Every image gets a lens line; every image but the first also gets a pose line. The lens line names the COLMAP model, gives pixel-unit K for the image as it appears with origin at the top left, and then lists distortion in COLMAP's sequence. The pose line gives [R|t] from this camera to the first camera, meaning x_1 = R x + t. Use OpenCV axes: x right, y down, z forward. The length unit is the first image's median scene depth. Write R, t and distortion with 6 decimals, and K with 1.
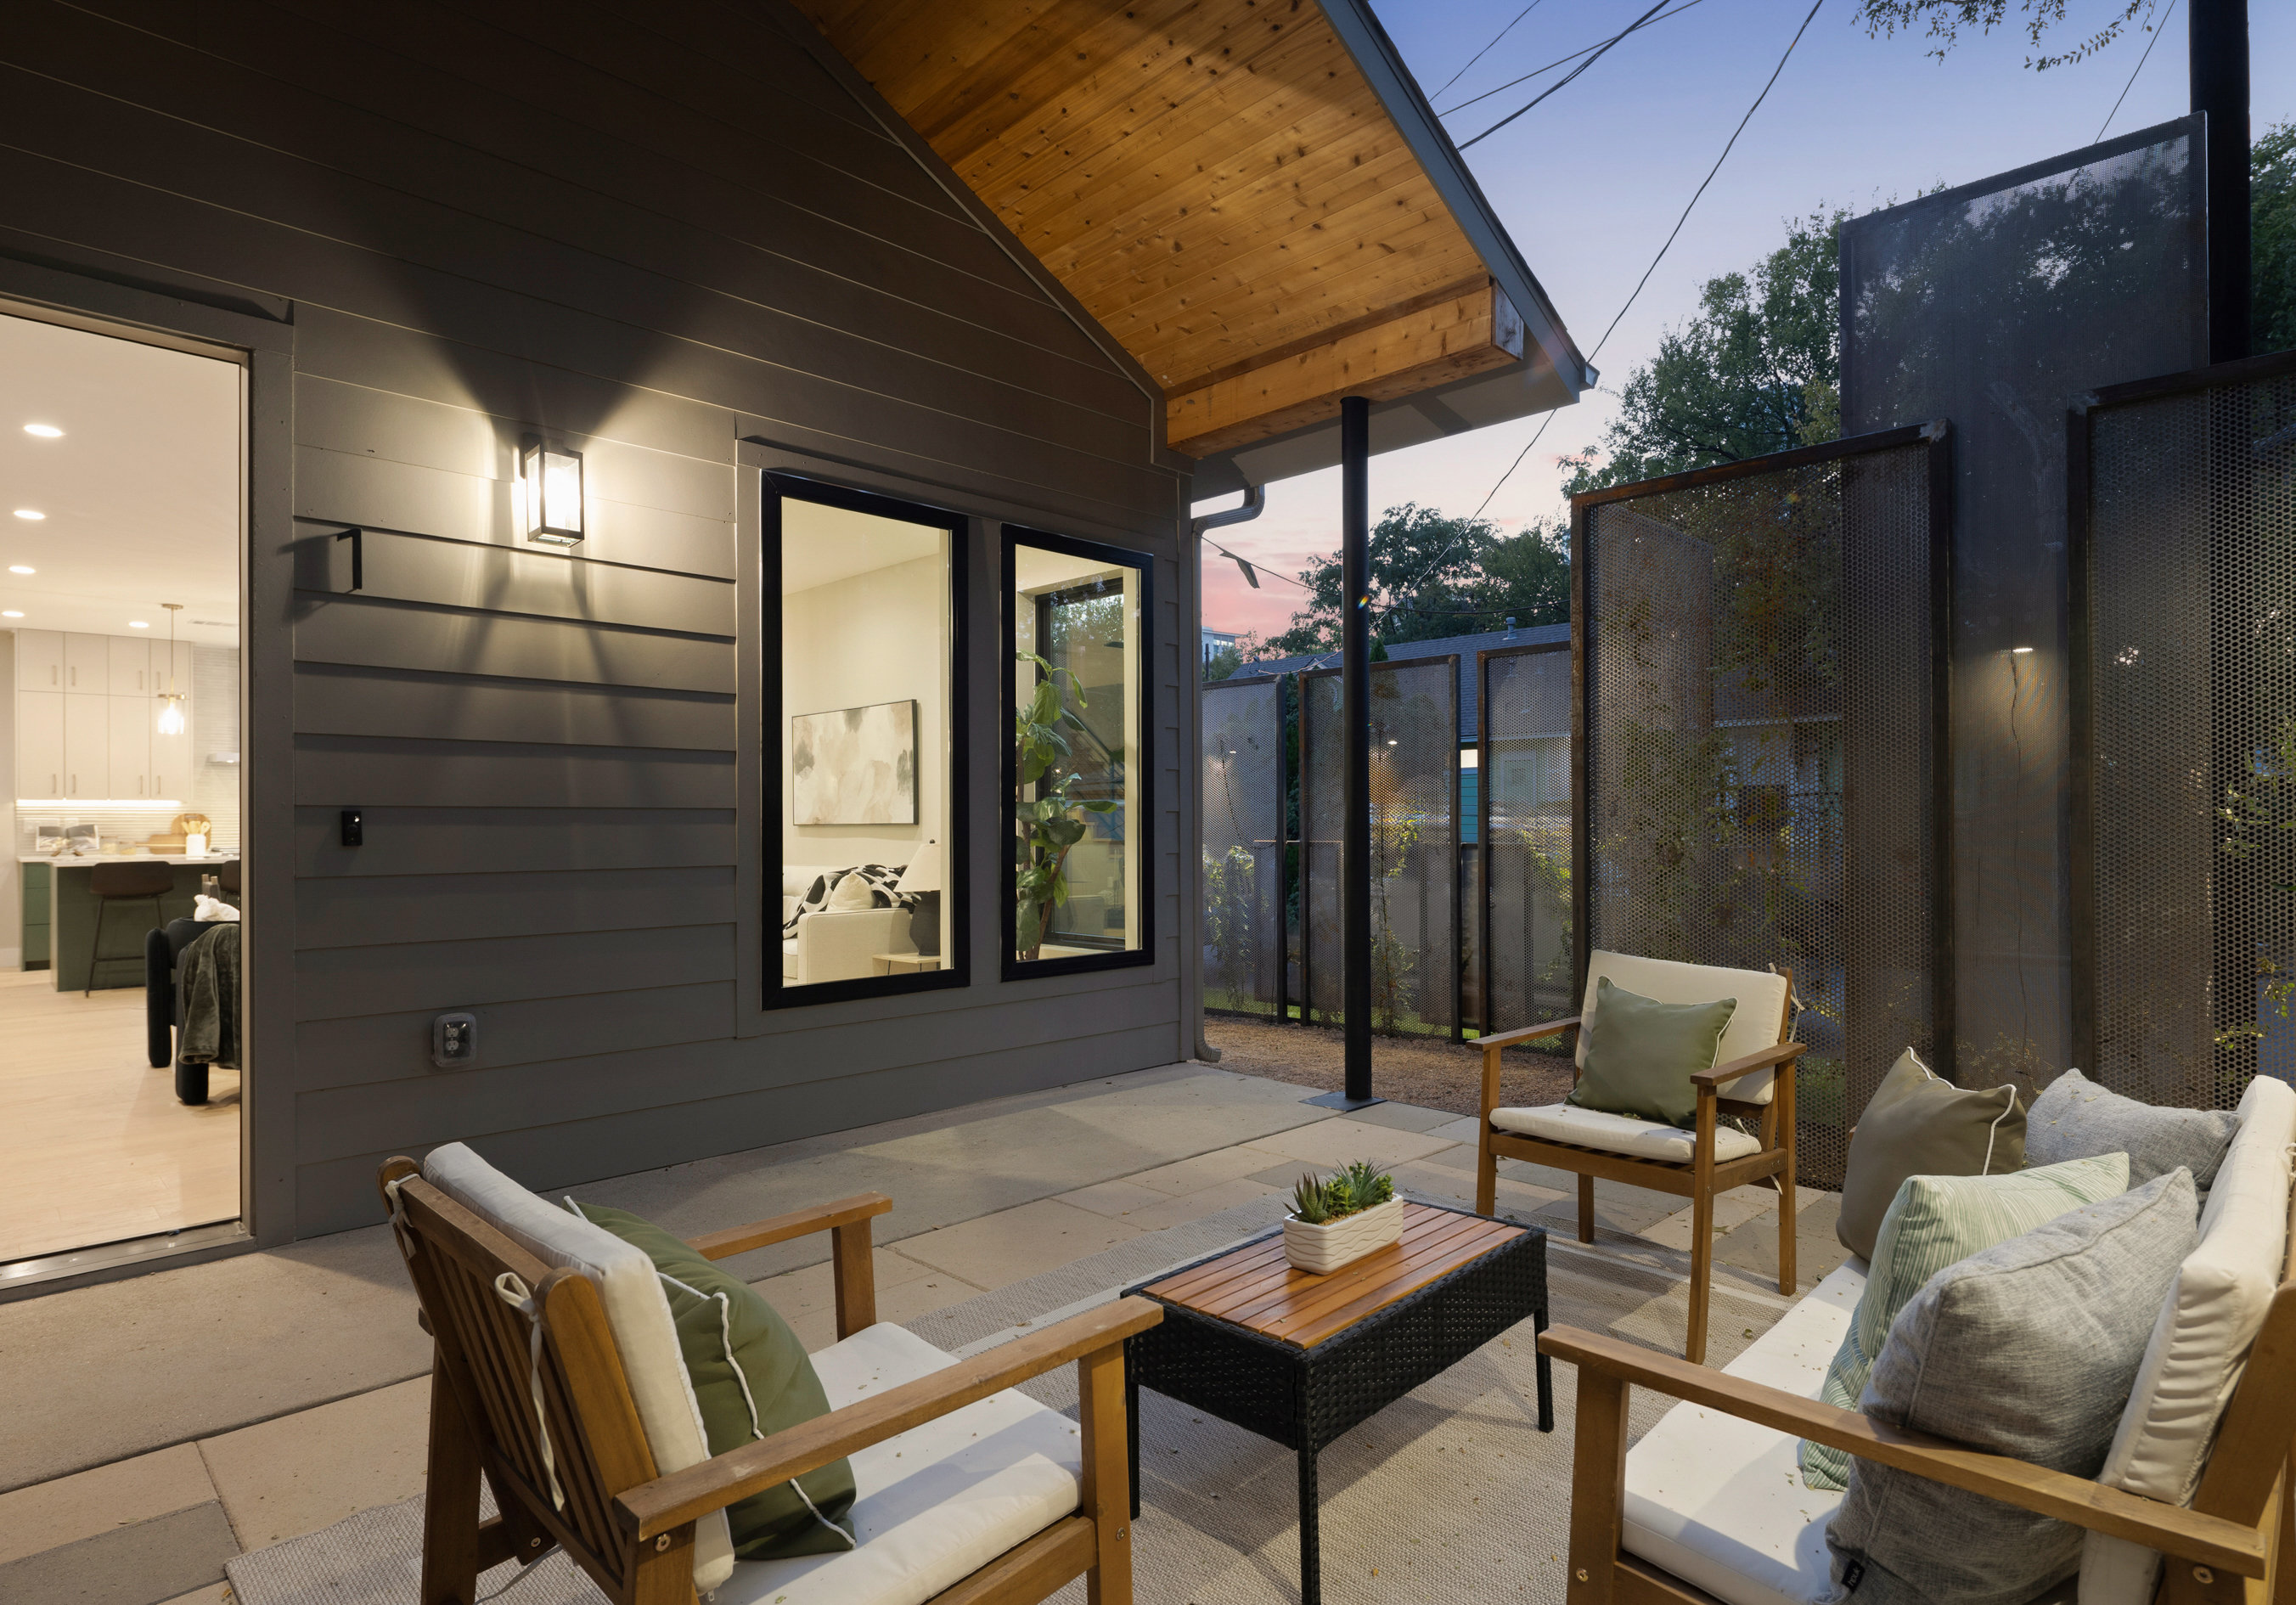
lens RADIAL K [[1208.4, 0, 1156.3], [0, 1208.4, 812.6], [0, 0, 1]] dist [0.000313, -0.000299]
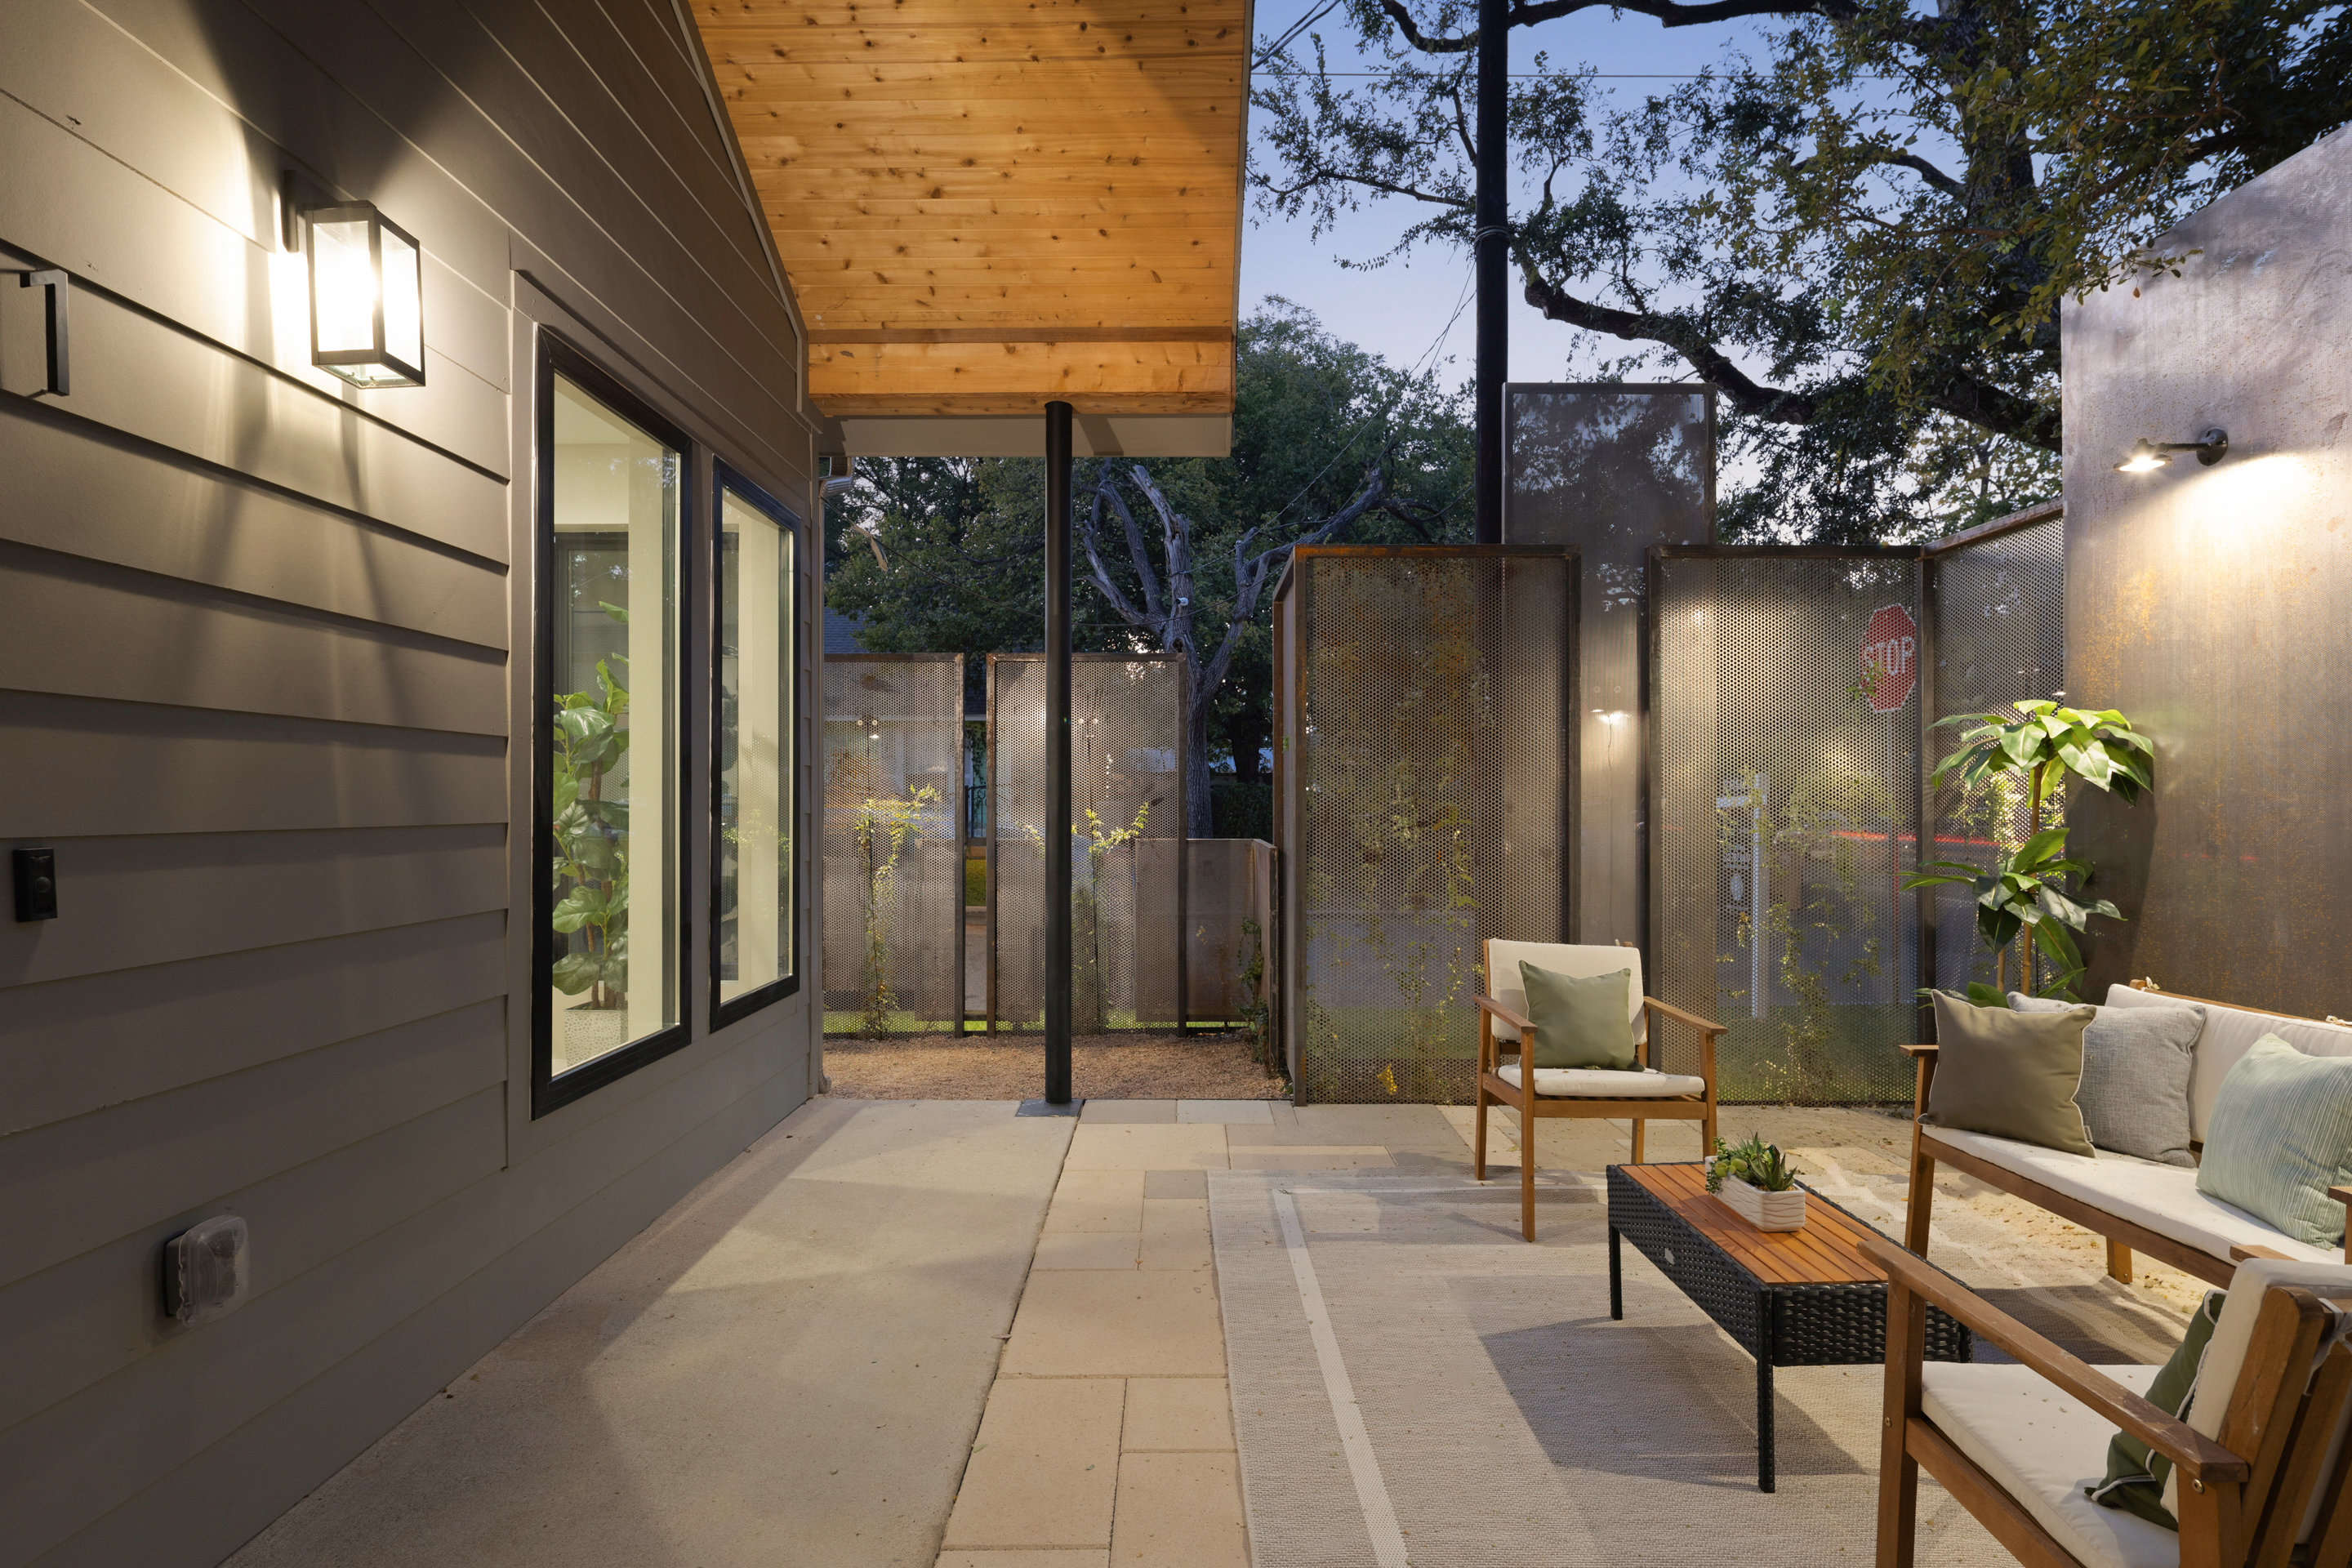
lens RADIAL K [[1185.4, 0, 1164.8], [0, 1185.4, 792.5], [0, 0, 1]] dist [0.000793, -0.000108]
pose [[0.715554, 0.009404, 0.698494, -0.551884], [-0.010426, 0.999942, -0.002782, -0.022795], [-0.698480, -0.005292, 0.715610, 0.283508]]
